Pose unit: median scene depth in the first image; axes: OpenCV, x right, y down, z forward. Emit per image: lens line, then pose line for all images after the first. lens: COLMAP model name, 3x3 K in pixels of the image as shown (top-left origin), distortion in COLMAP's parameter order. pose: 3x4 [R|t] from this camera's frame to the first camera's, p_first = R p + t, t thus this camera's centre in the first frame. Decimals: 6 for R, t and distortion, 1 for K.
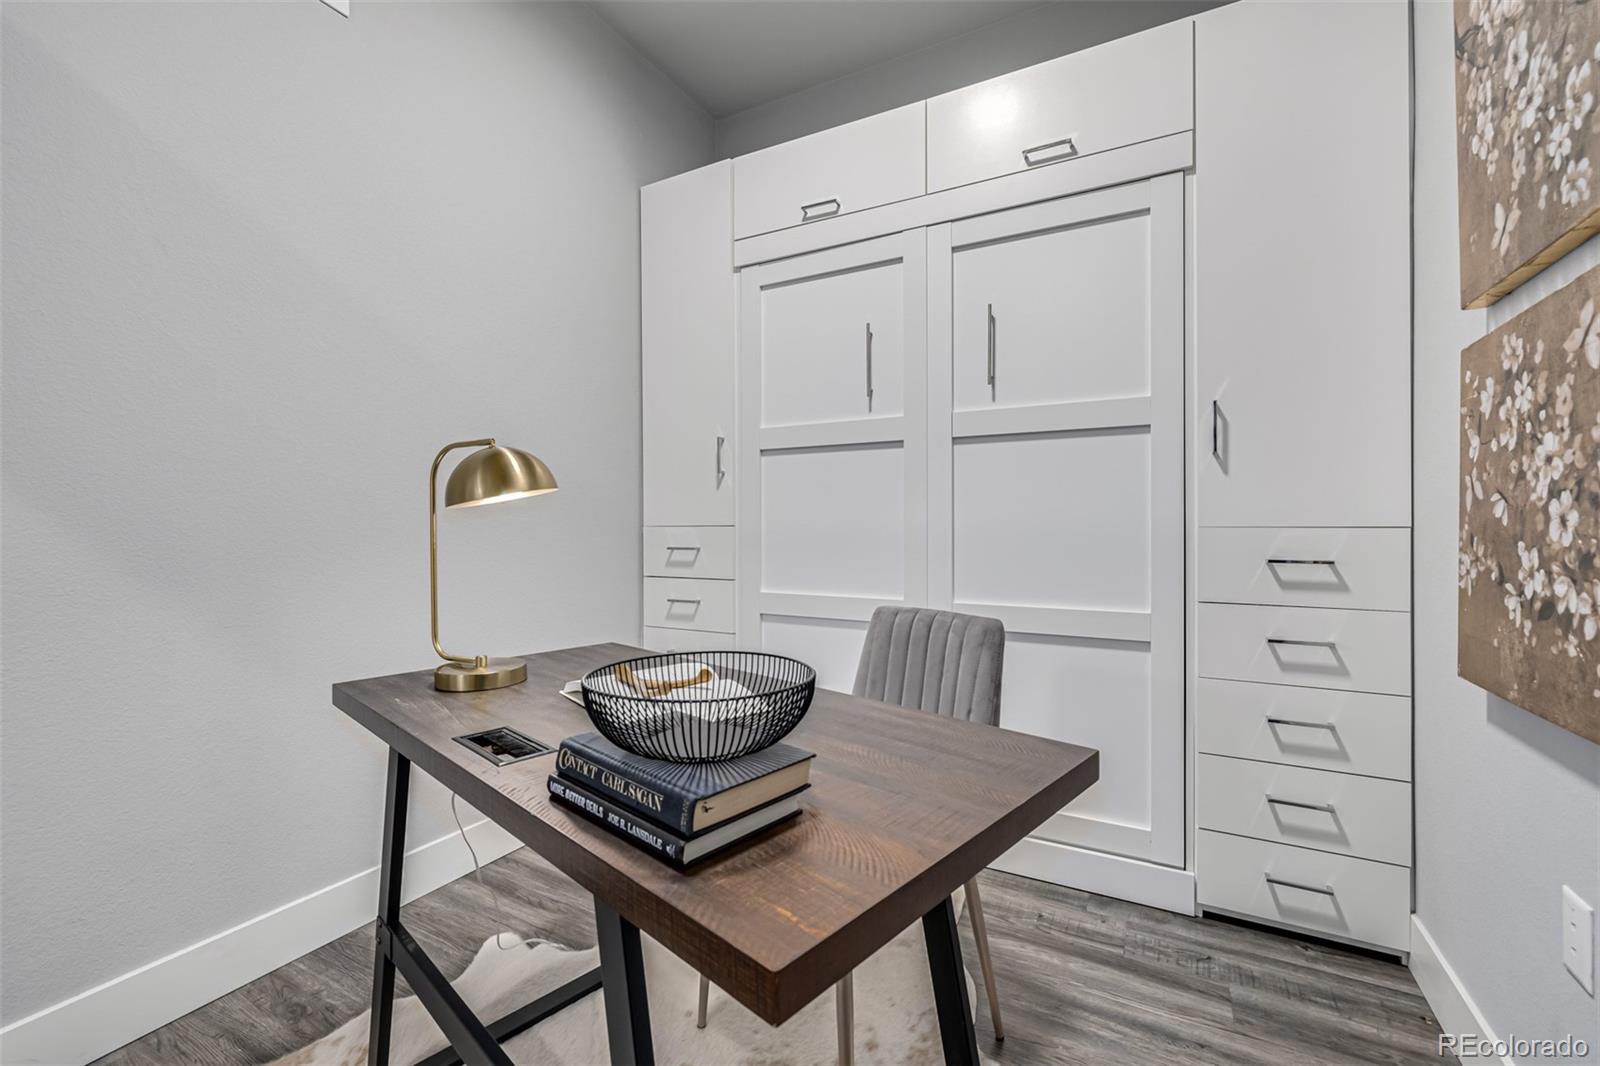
lens RADIAL K [[672.4, 0, 799.1], [0, 672.4, 529.5], [0, 0, 1]] dist [0.000612, -0.000231]
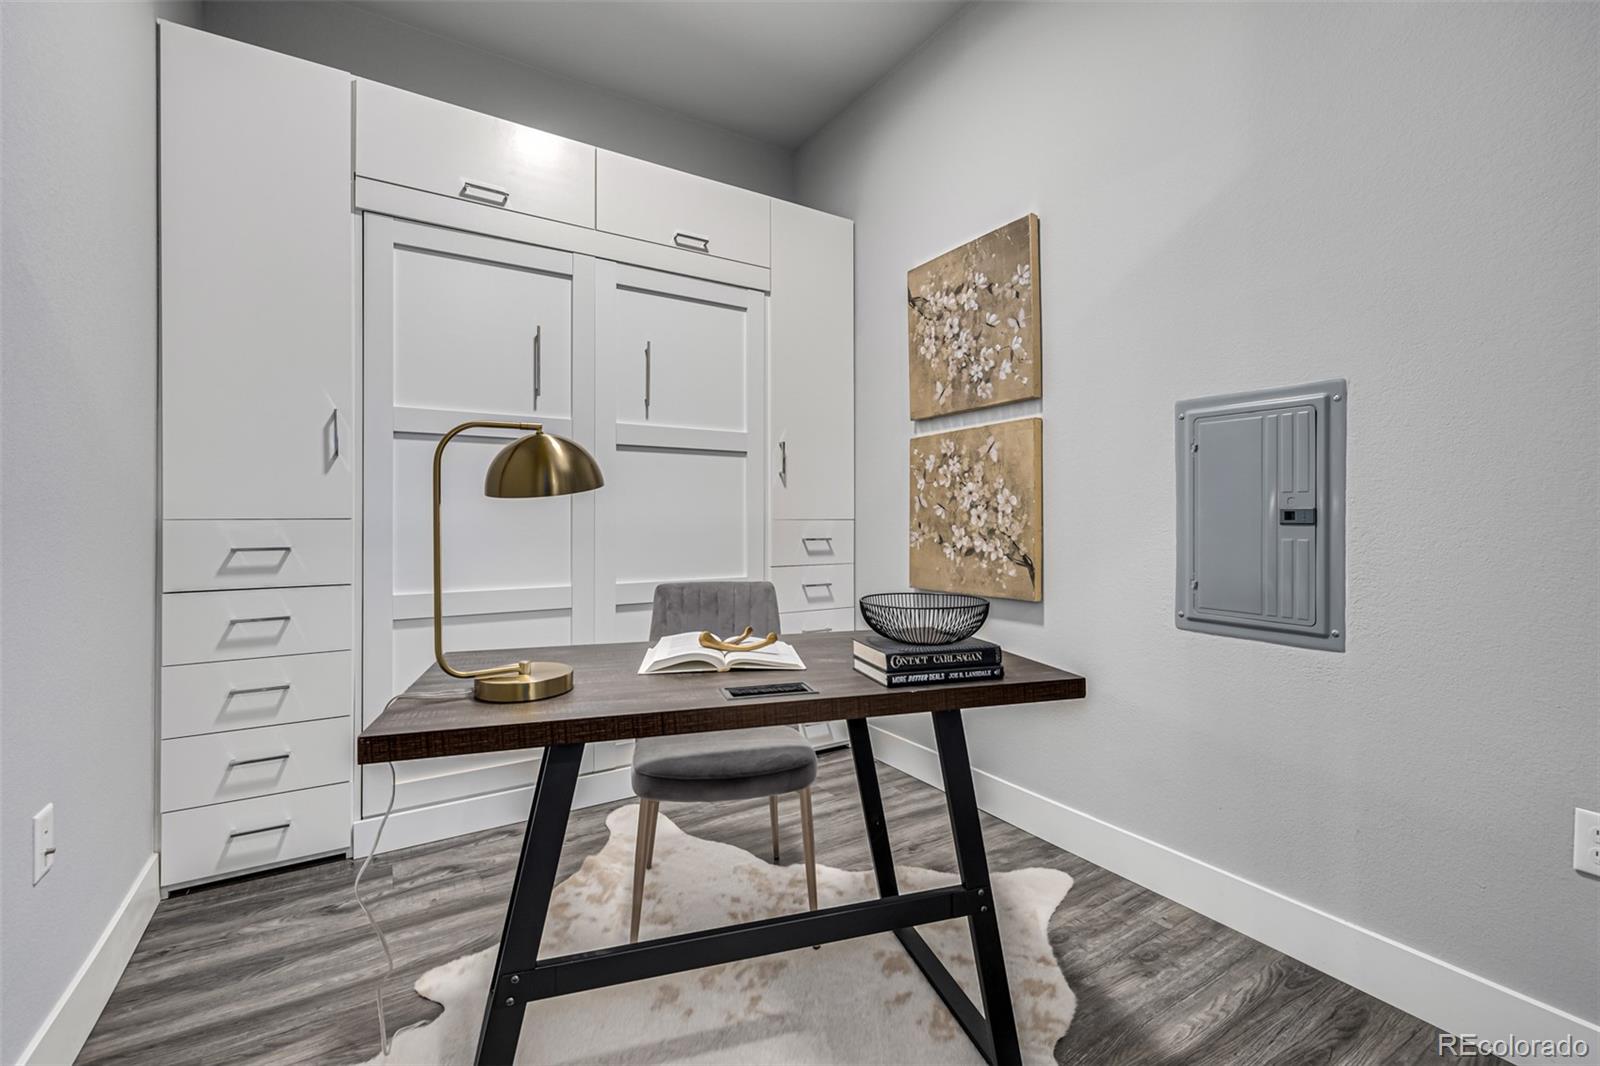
lens RADIAL K [[672.4, 0, 795.8], [0, 672.4, 523.7], [0, 0, 1]] dist [0.000612, -0.000231]
pose [[0.495266, -0.006093, 0.868720, -1.291876], [0.005033, 0.999979, 0.004144, -0.000749], [-0.868727, 0.002320, 0.495286, 0.278191]]
